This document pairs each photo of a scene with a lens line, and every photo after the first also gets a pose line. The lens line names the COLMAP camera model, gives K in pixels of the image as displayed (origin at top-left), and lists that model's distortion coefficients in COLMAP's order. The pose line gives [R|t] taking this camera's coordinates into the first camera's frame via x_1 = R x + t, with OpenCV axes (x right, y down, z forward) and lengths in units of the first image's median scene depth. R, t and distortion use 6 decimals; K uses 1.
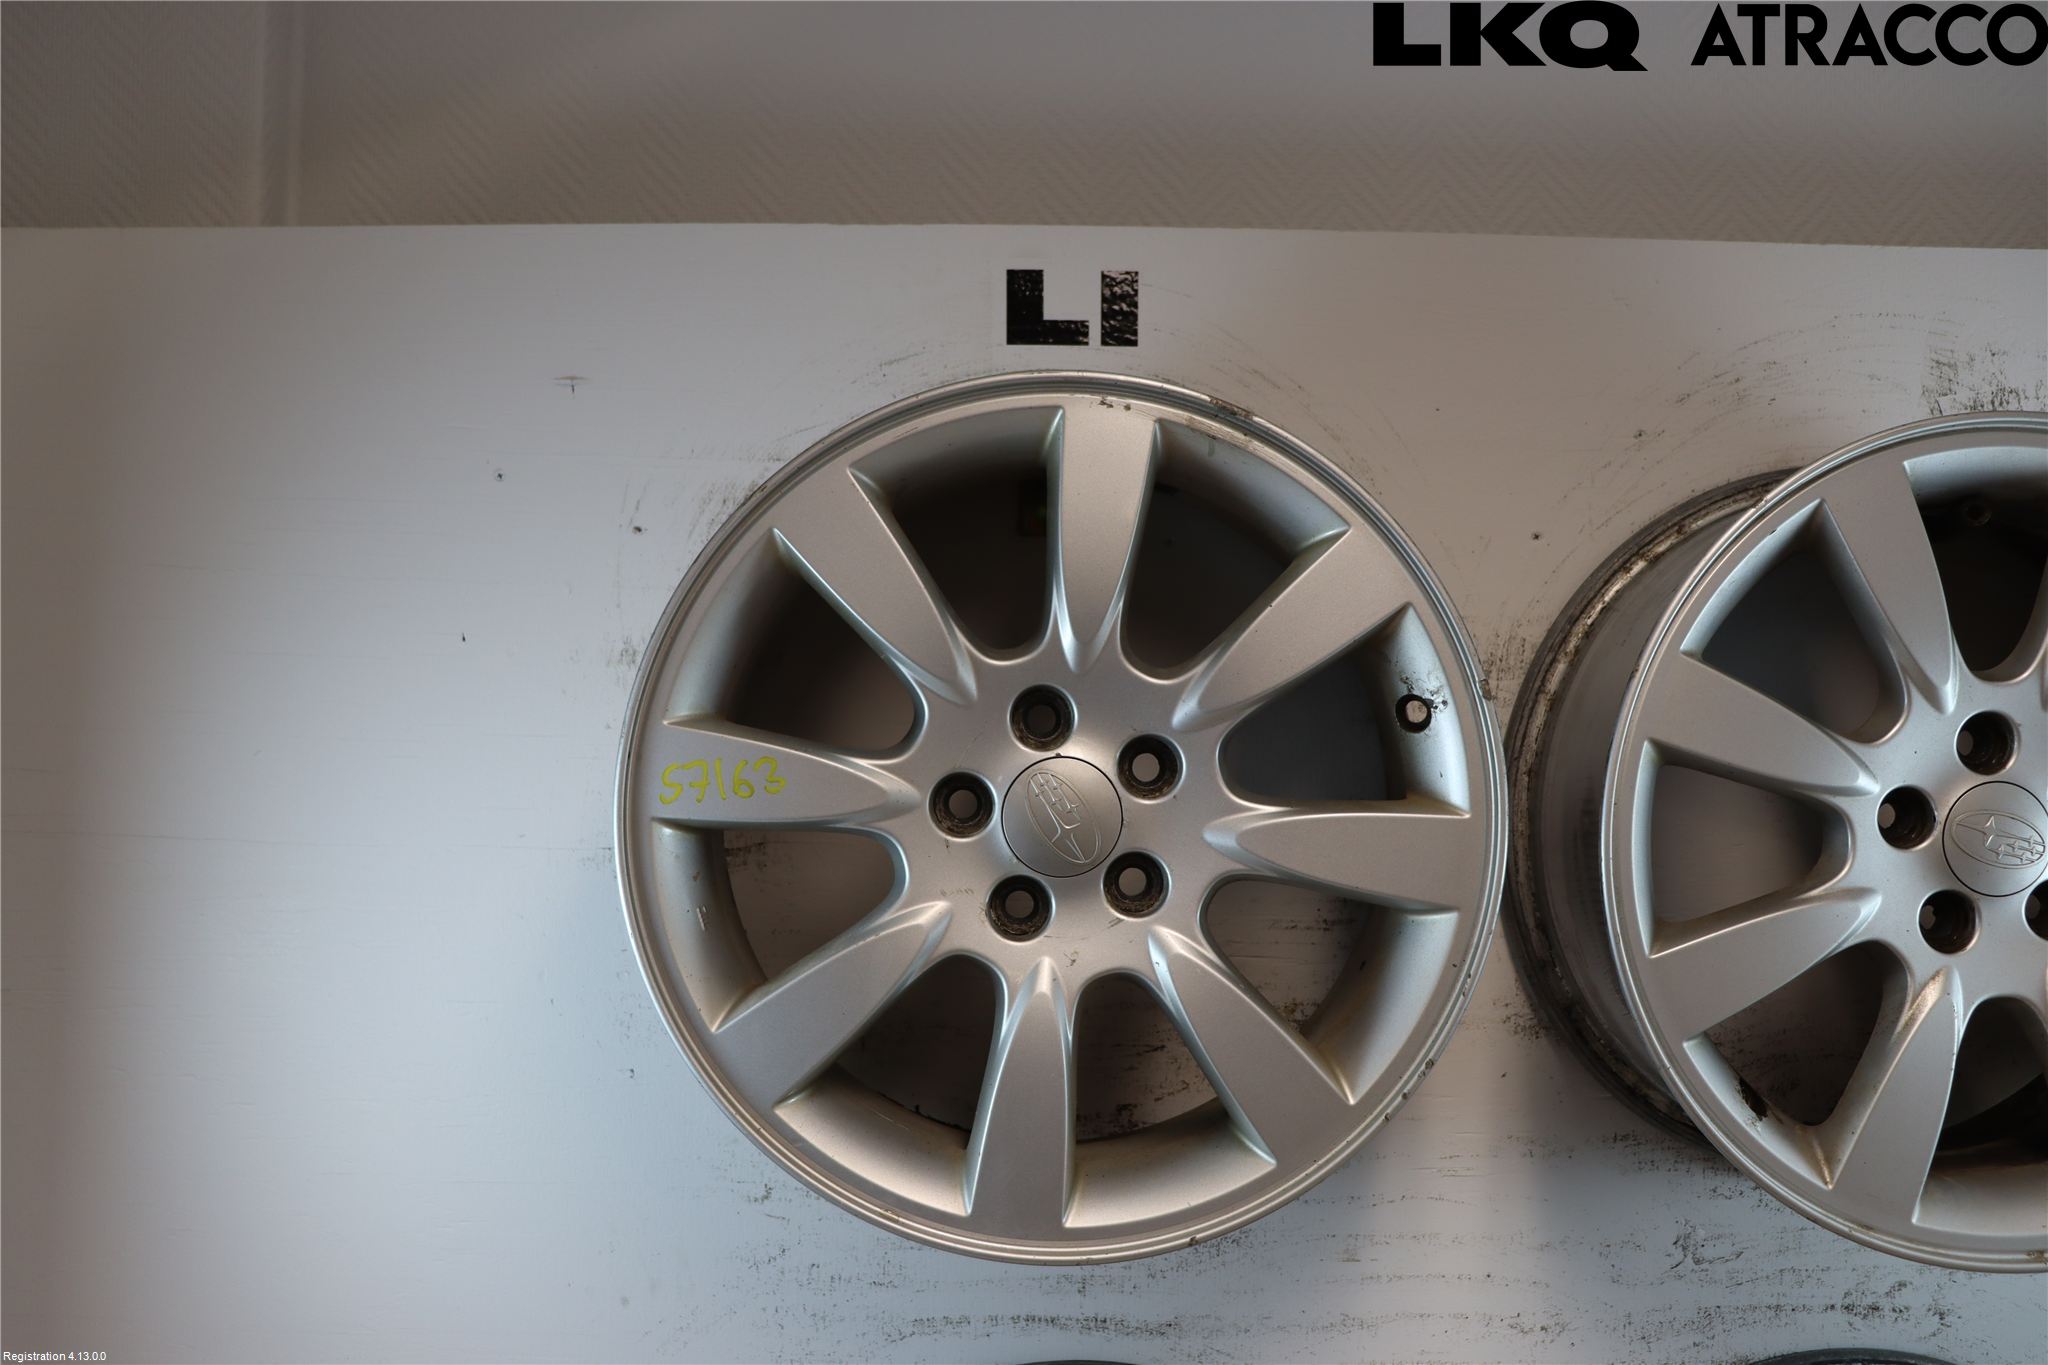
lens RADIAL K [[1773.6, 0, 1009.0], [0, 1773.6, 720.9], [0, 0, 1]] dist [-0.160422, 0.154215]
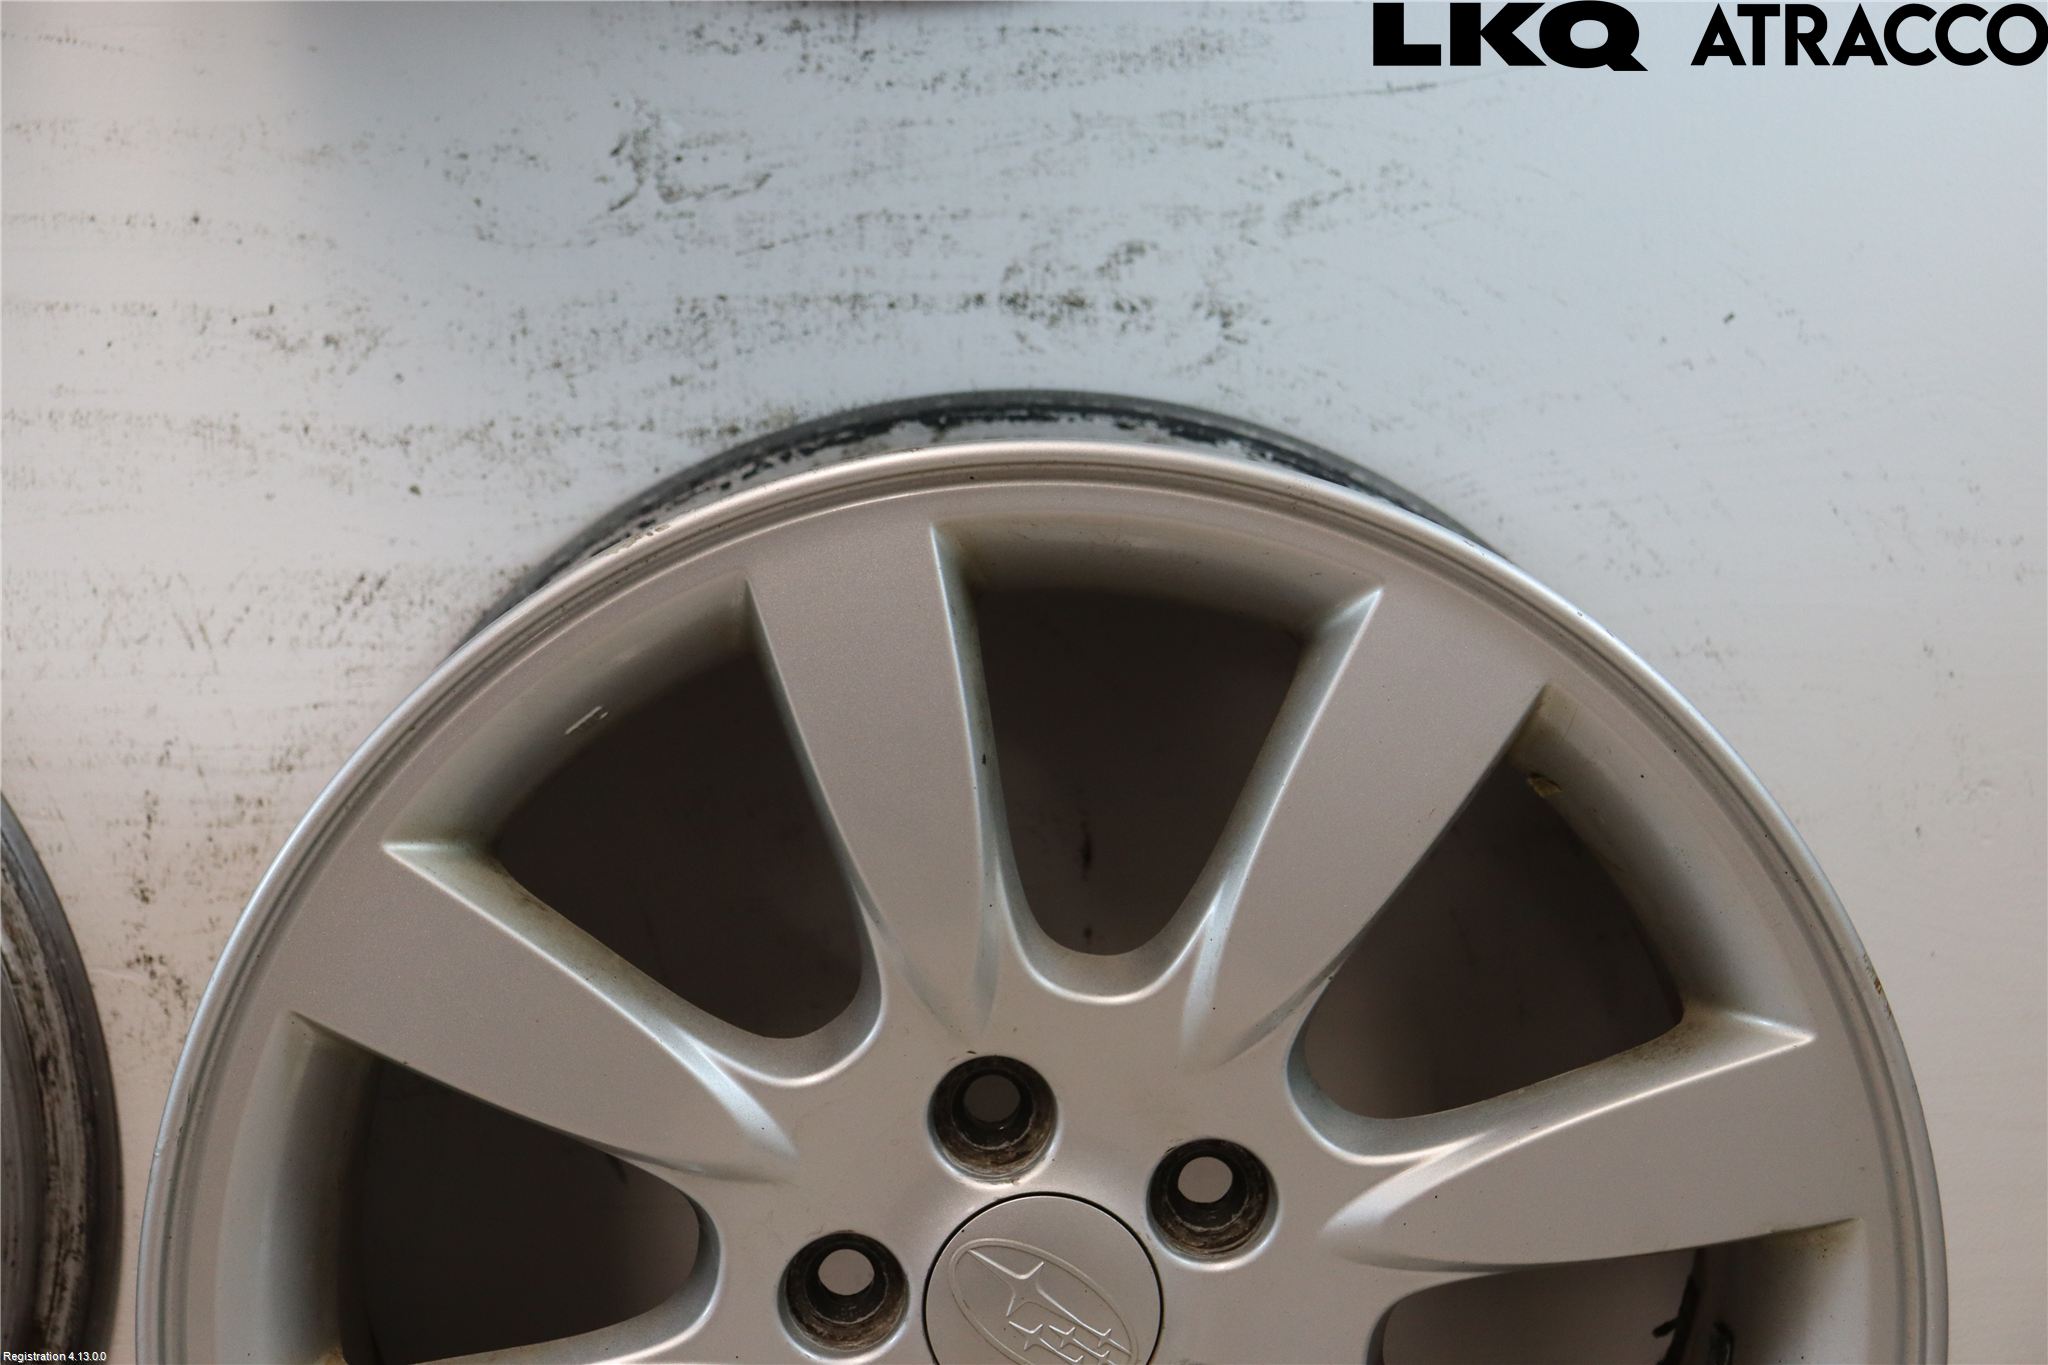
lens RADIAL K [[3940.9, 0, 1007.4], [0, 3940.9, 704.9], [0, 0, 1]] dist [0.264297, 0.000000]
pose [[0.999827, -0.018607, -0.000647, 0.515392], [0.018494, 0.988550, 0.149758, 0.308263], [-0.002147, -0.149744, 0.988723, -0.068269]]
